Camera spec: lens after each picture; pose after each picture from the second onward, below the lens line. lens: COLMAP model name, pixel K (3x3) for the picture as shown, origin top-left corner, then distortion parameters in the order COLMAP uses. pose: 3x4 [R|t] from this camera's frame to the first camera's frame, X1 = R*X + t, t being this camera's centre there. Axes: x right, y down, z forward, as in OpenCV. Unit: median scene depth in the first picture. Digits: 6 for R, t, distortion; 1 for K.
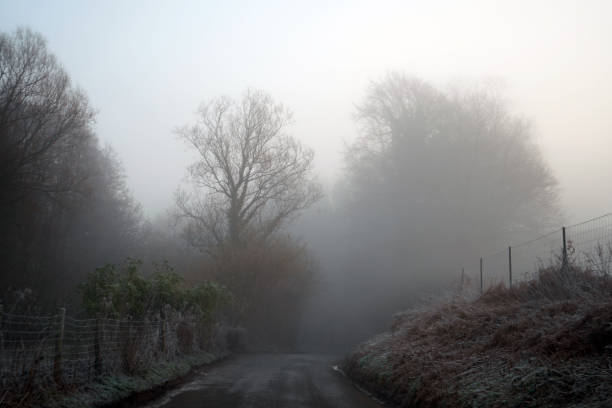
lens RADIAL K [[839.1, 0, 306.6], [0, 839.1, 204.7], [0, 0, 1]] dist [-0.018646, 0.000000]
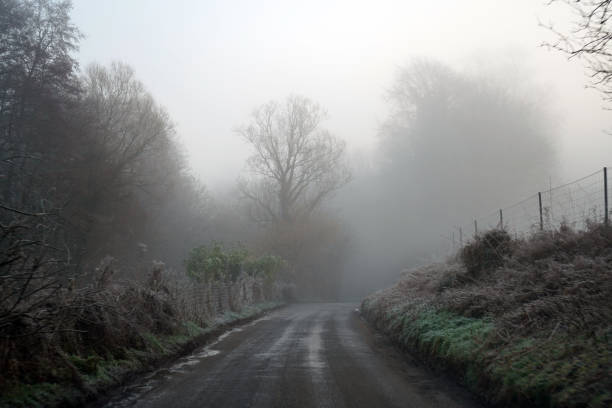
lens RADIAL K [[839.1, 0, 305.7], [0, 839.1, 203.6], [0, 0, 1]] dist [-0.018646, 0.000000]
pose [[0.997262, -0.040116, -0.062121, 0.023557], [0.043310, 0.997762, 0.050953, -0.038196], [0.059938, -0.053504, 0.996767, -0.252301]]
